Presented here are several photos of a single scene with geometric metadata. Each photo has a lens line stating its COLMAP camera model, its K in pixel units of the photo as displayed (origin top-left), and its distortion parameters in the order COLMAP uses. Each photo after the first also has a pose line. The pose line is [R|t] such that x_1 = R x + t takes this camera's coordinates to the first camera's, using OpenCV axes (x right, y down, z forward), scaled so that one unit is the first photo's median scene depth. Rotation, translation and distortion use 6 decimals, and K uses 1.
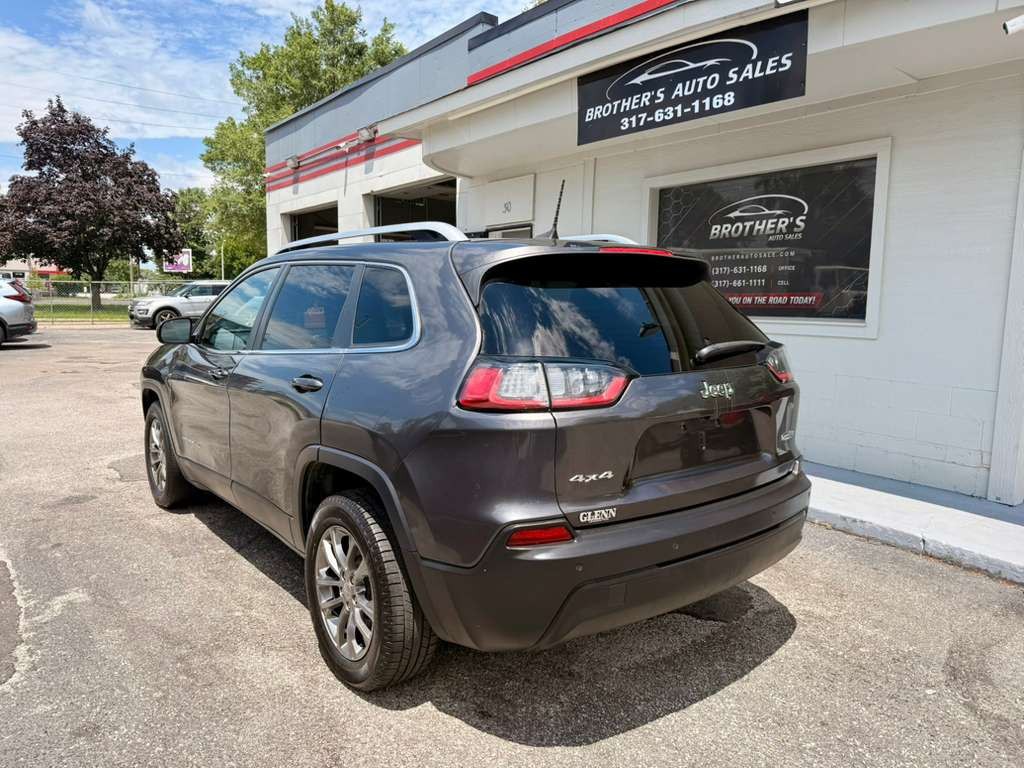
lens RADIAL K [[727.5, 0, 498.5], [0, 727.5, 386.5], [0, 0, 1]] dist [0.009204, -0.028255]
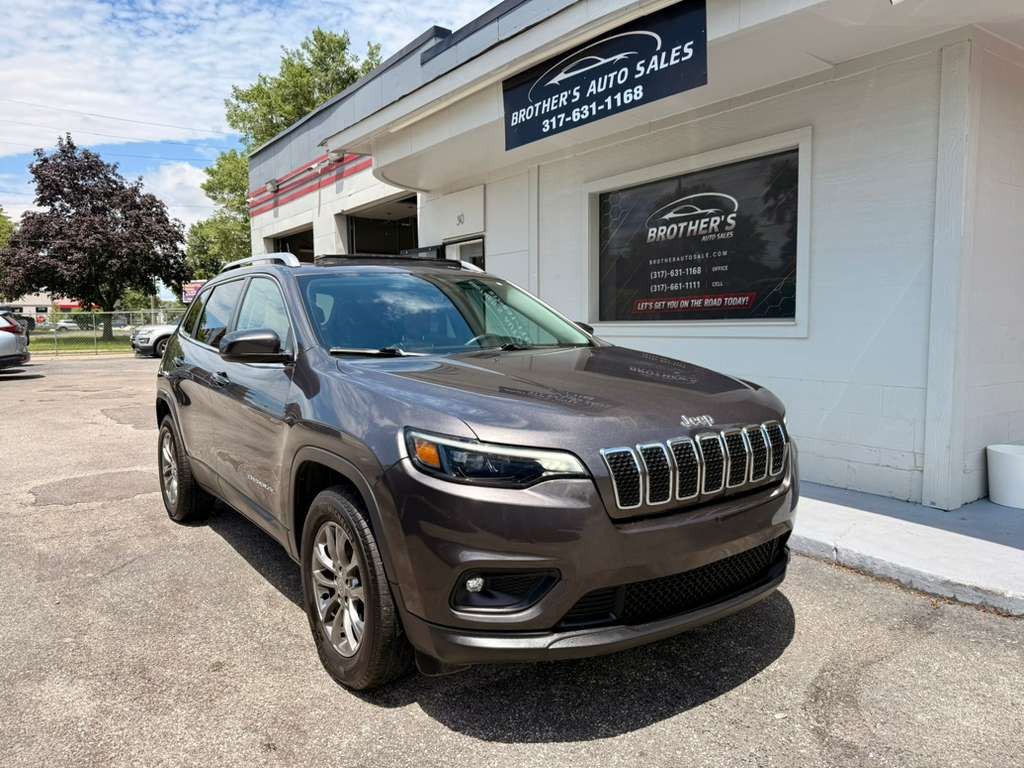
lens RADIAL K [[727.5, 0, 500.9], [0, 727.5, 389.3], [0, 0, 1]] dist [0.009204, -0.028255]
pose [[0.999339, -0.025720, -0.025699, 0.134361], [0.025043, 0.999340, -0.026320, 0.015394], [0.026359, 0.025659, 0.999323, 0.038795]]
